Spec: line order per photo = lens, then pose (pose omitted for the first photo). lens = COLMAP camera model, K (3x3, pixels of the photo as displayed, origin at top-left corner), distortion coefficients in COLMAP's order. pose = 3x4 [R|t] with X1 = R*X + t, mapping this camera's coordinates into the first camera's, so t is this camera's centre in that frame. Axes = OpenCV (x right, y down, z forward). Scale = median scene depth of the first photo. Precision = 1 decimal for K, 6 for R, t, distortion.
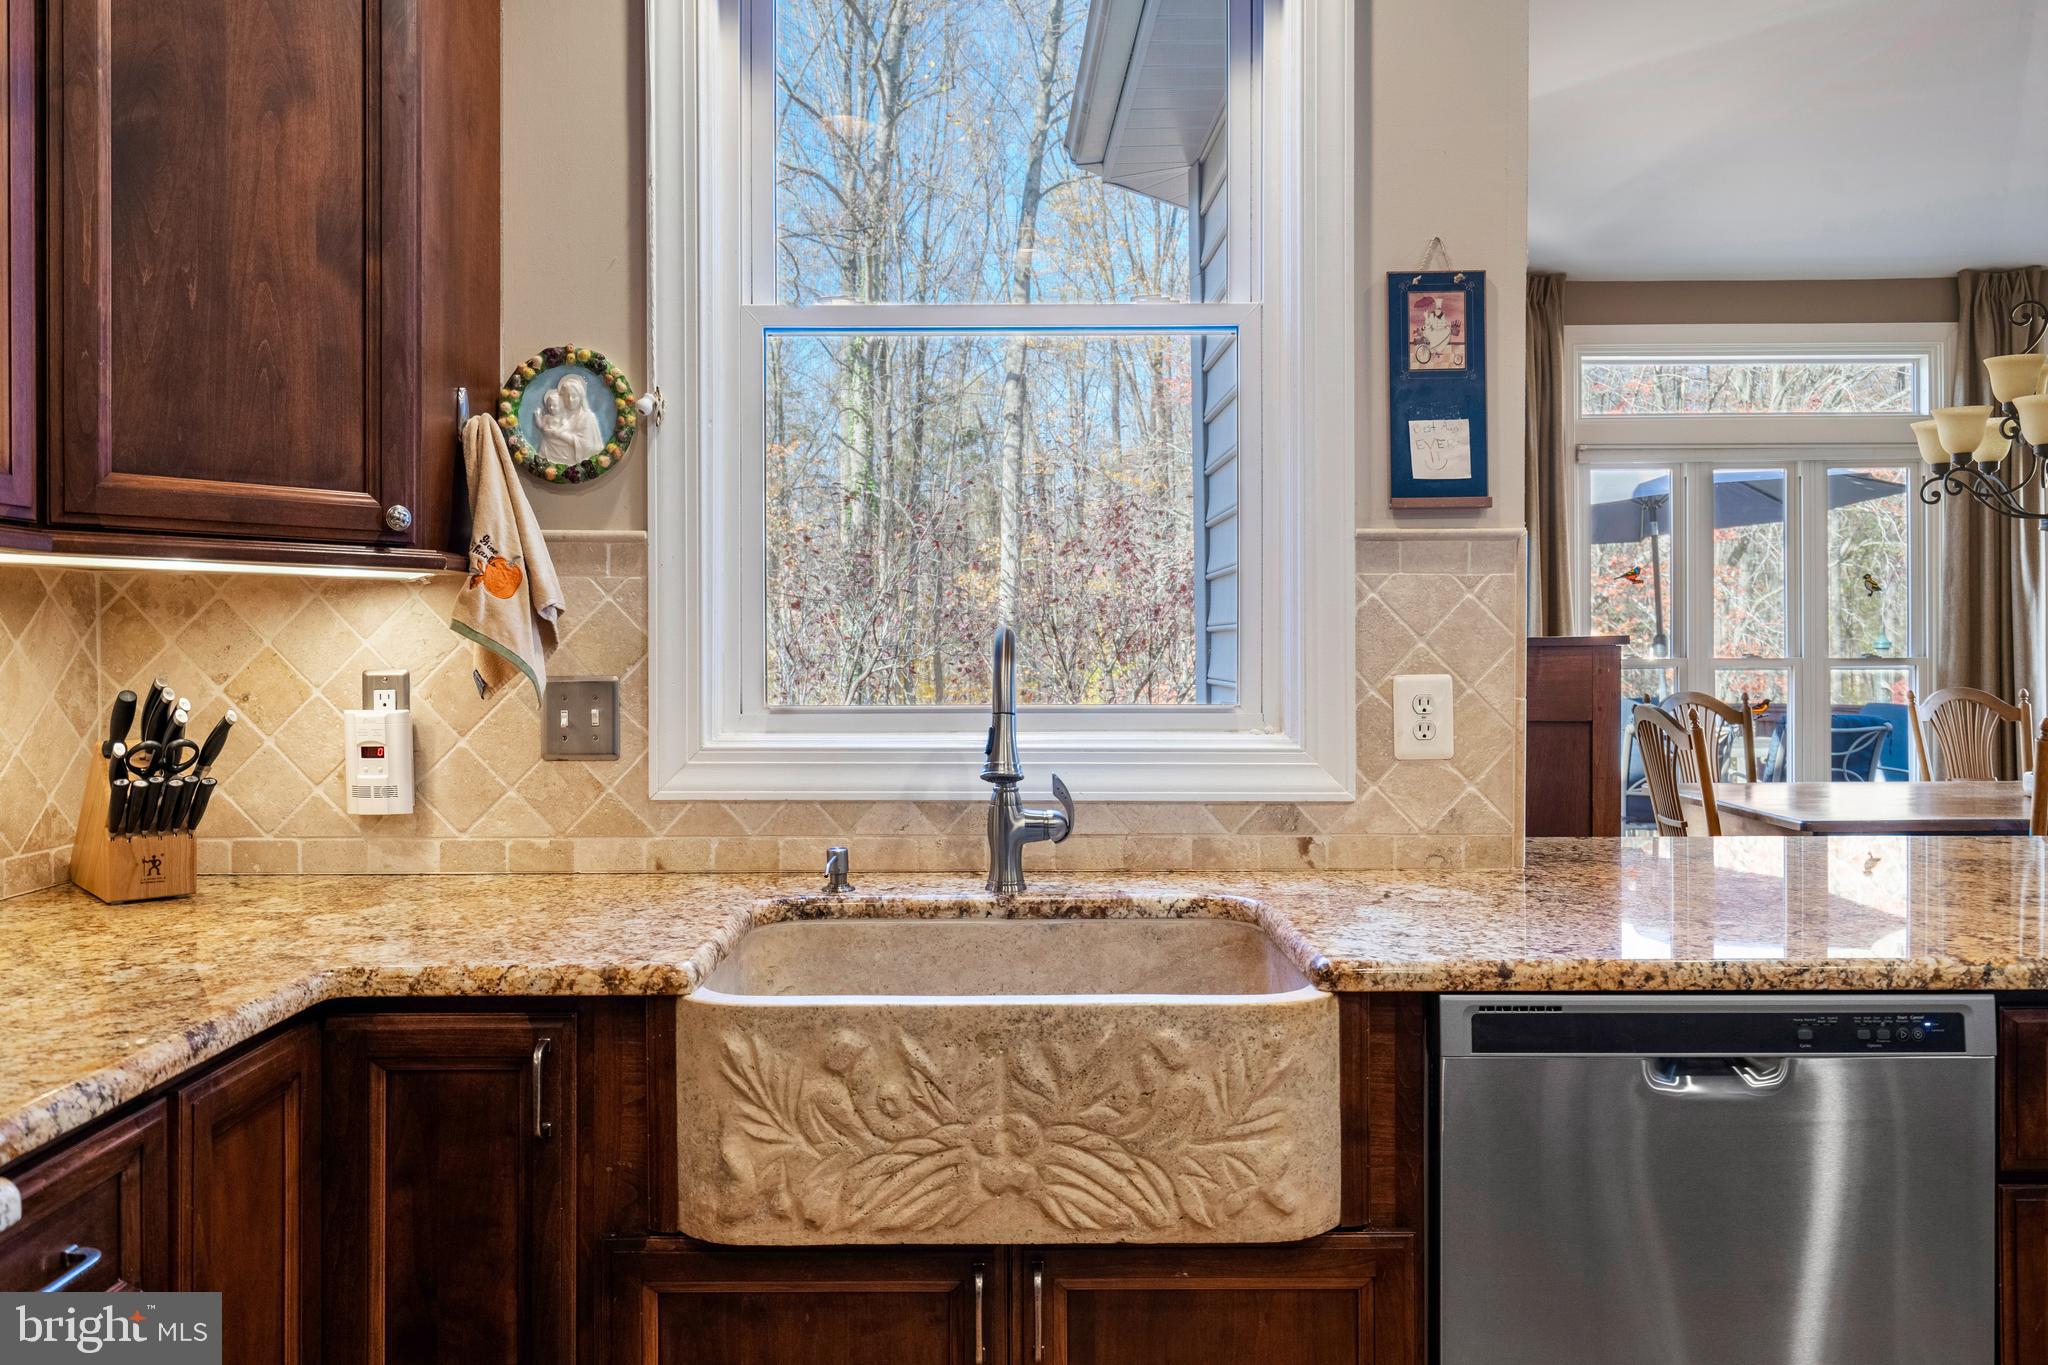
lens RADIAL K [[1436.5, 0, 1019.2], [0, 1436.5, 671.9], [0, 0, 1]] dist [-0.012950, -0.003953]
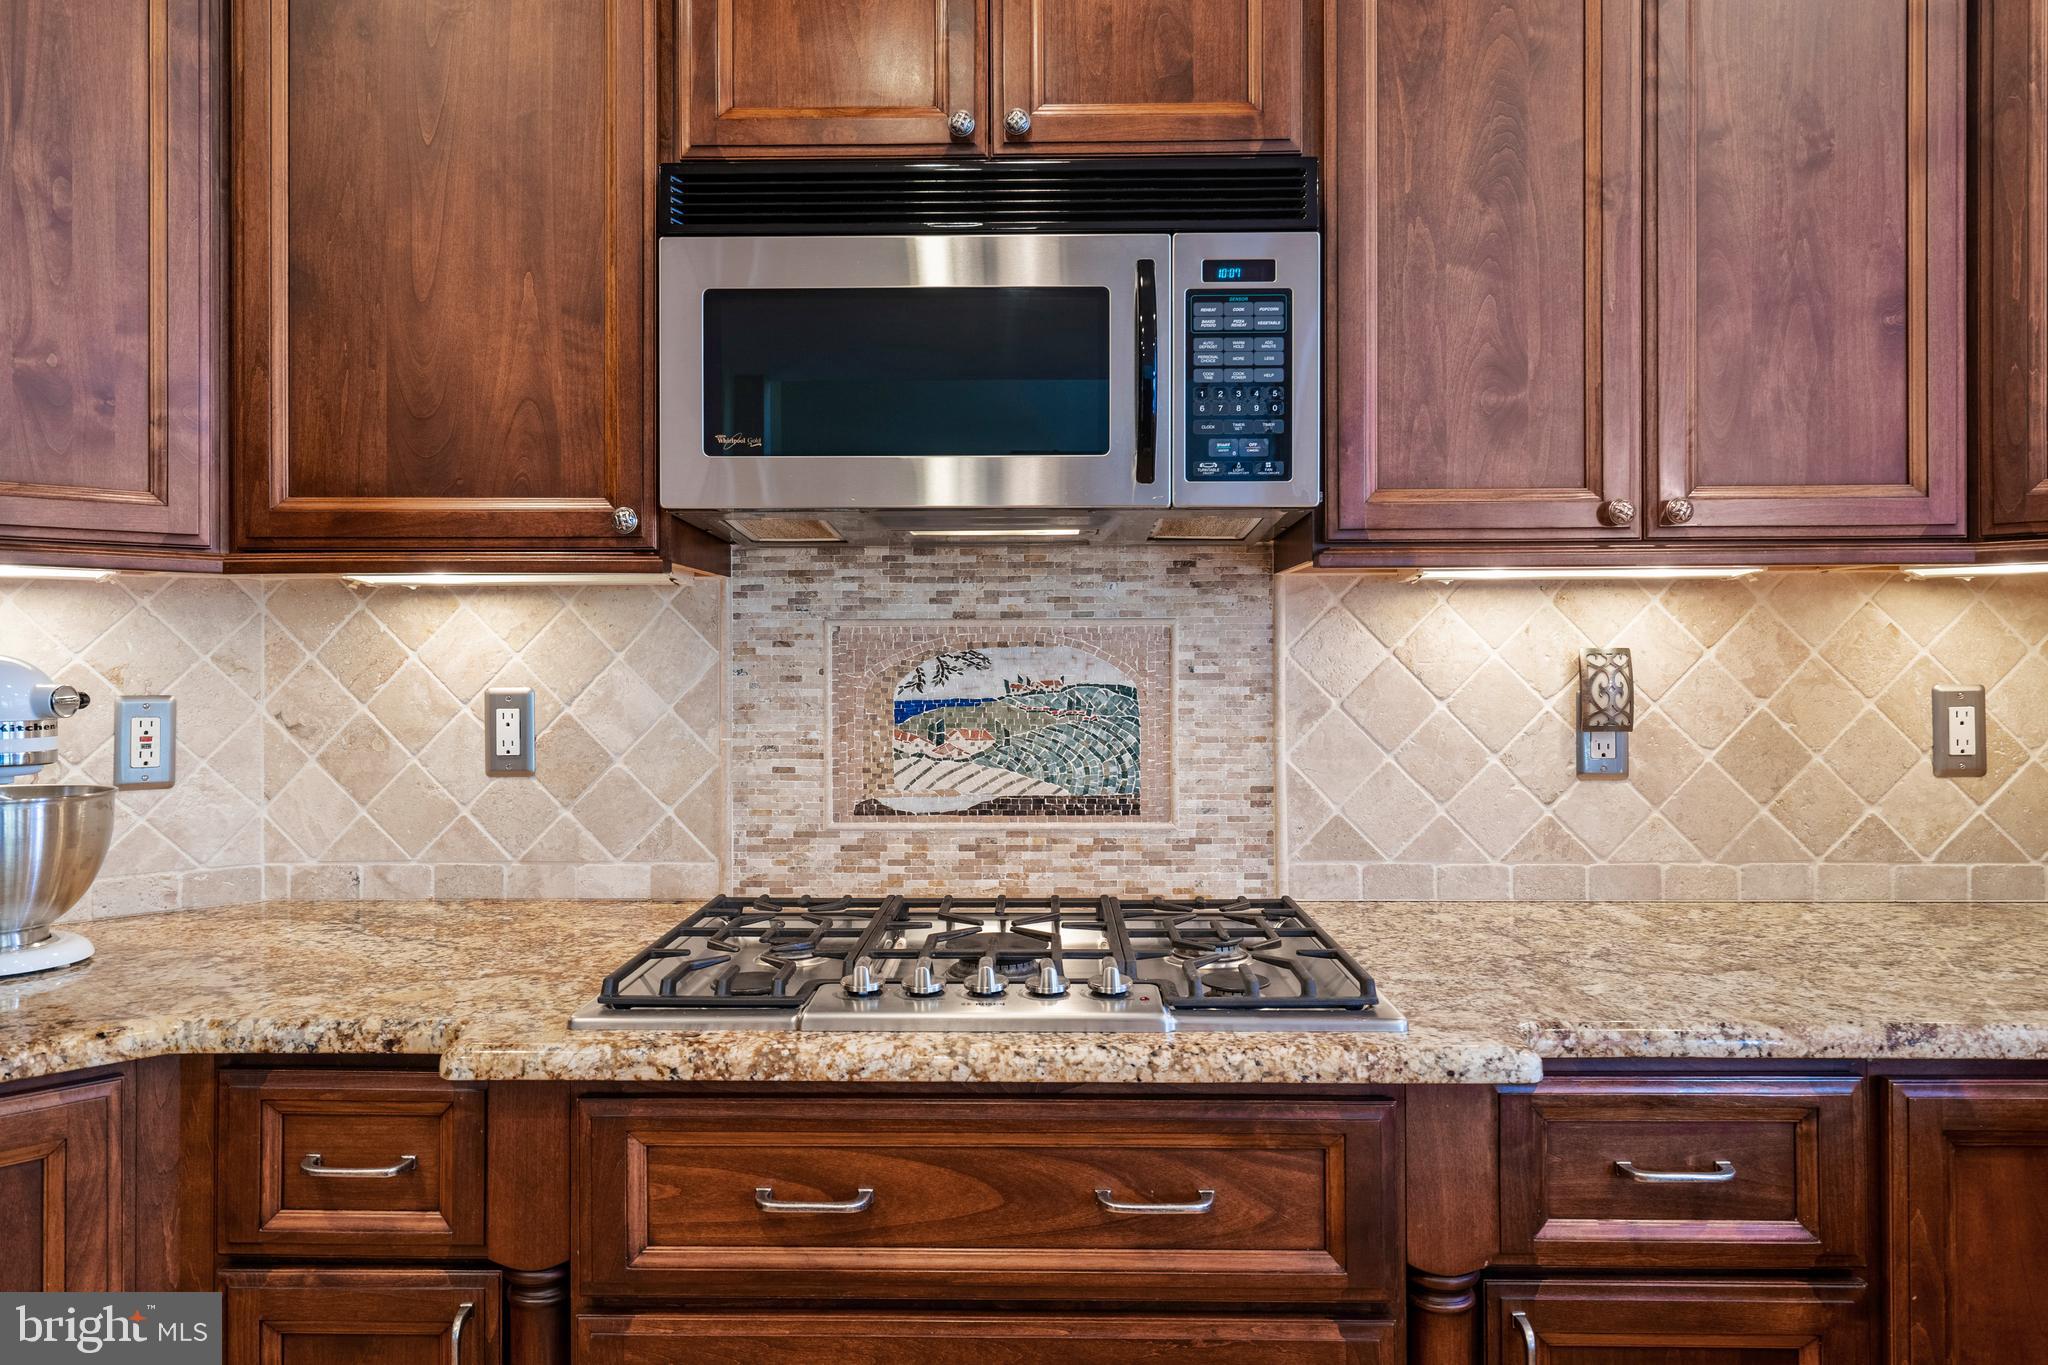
lens RADIAL K [[1395.8, 0, 1015.4], [0, 1395.8, 648.8], [0, 0, 1]] dist [0.001331, 0.001623]
pose [[-0.037515, 0.000065, -0.999296, 0.379127], [-0.003228, 0.999995, 0.000186, -0.018070], [0.999291, 0.003233, -0.037515, 0.316977]]
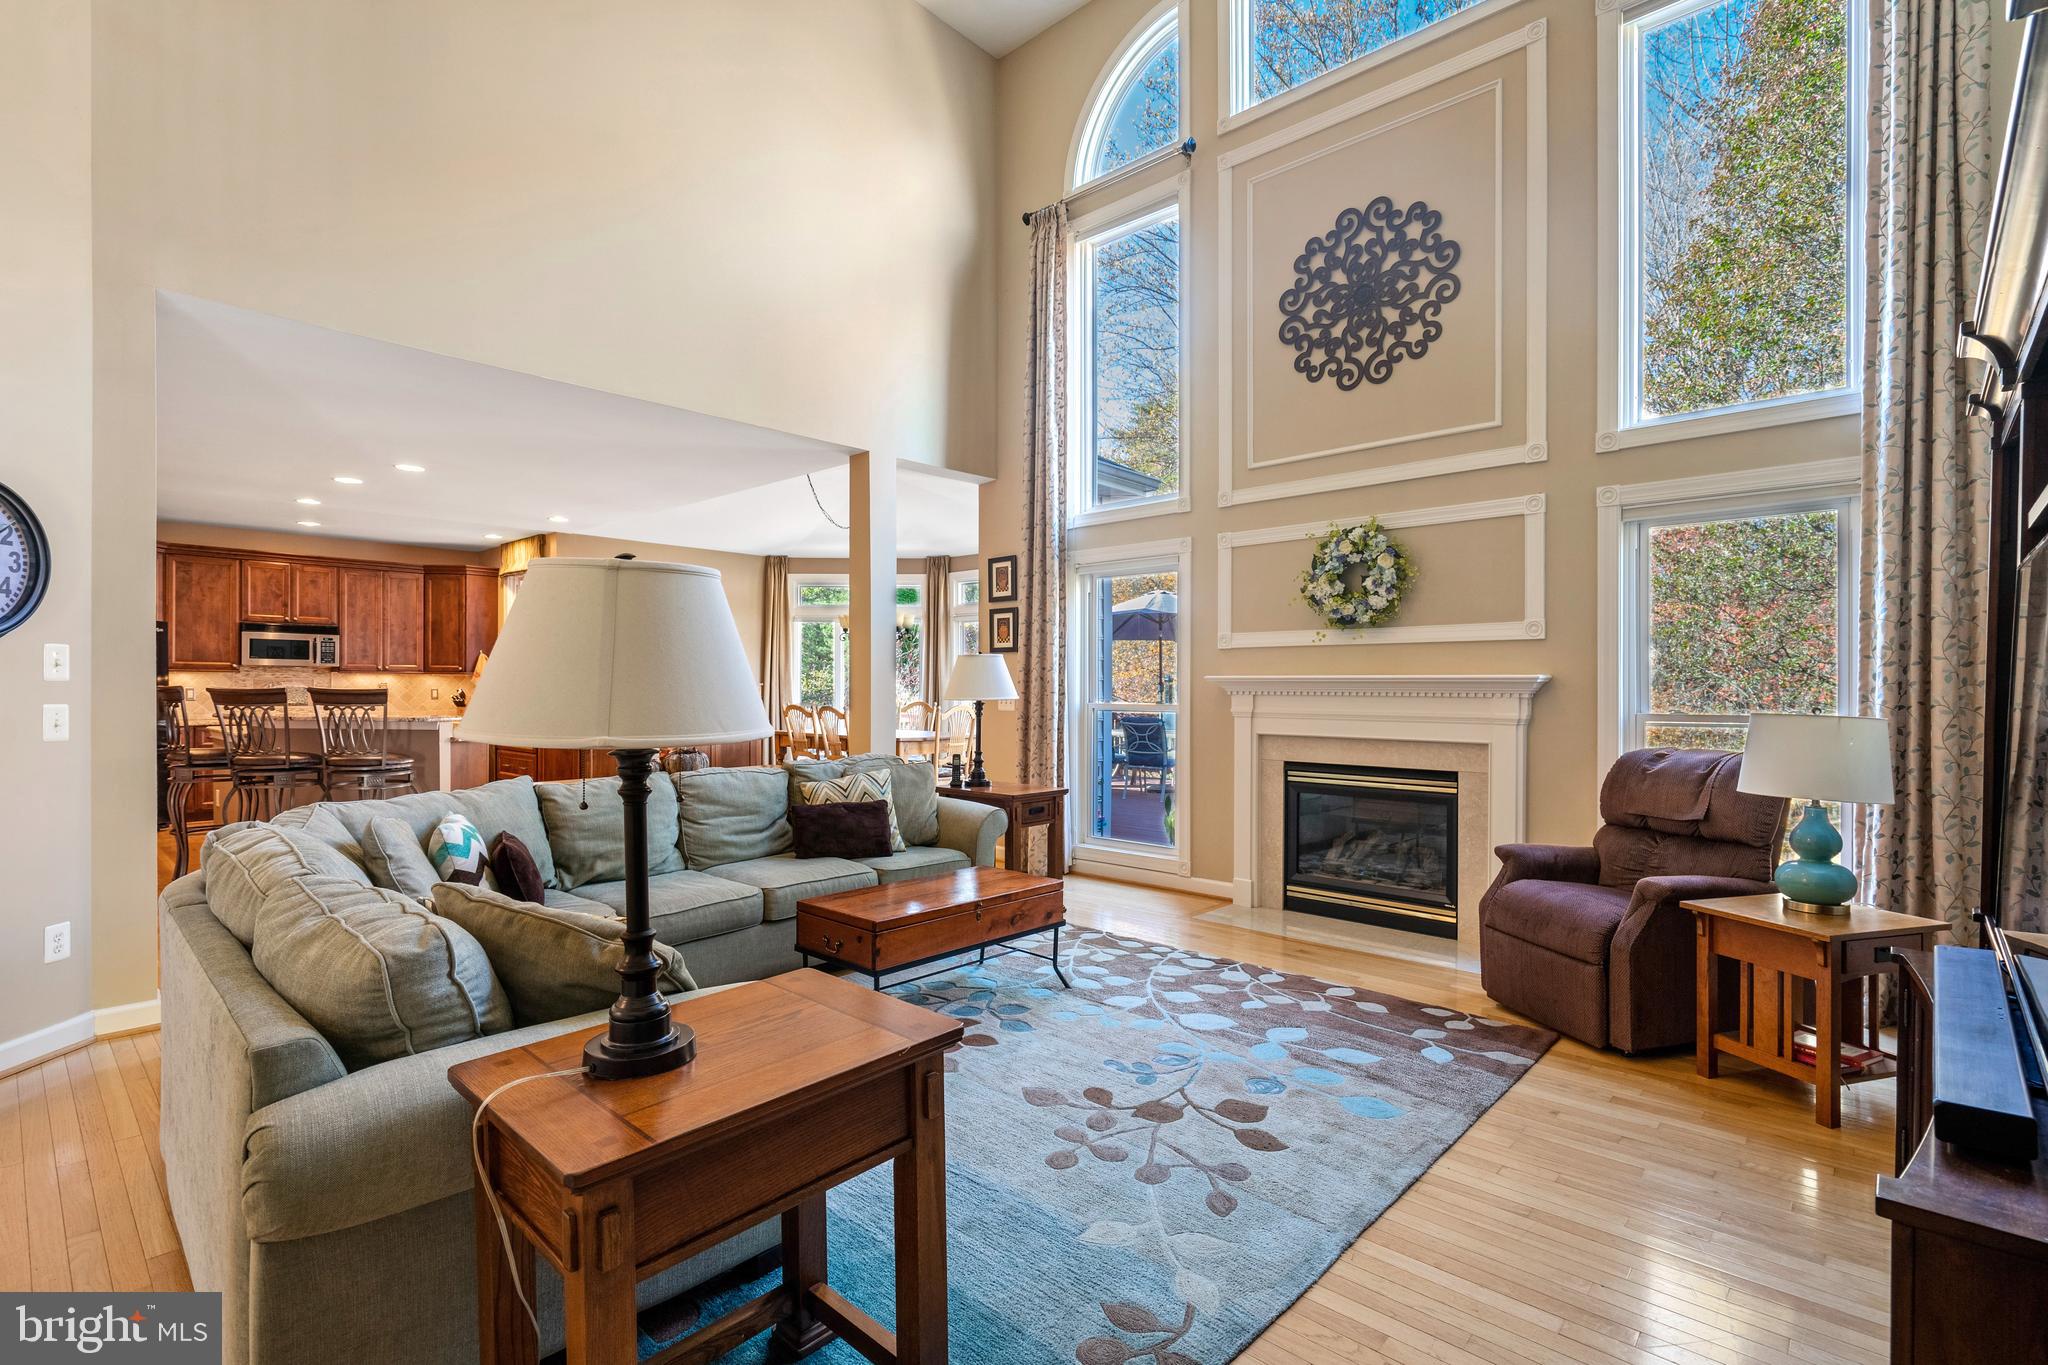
lens RADIAL K [[936.8, 0, 1004.9], [0, 936.8, 687.9], [0, 0, 1]] dist [-0.003505, 0.002819]
pose [[0.721505, 0.010092, -0.692336, 6.647659], [-0.013207, 0.999912, 0.000813, -0.048136], [0.692283, 0.008557, 0.721575, -0.882399]]
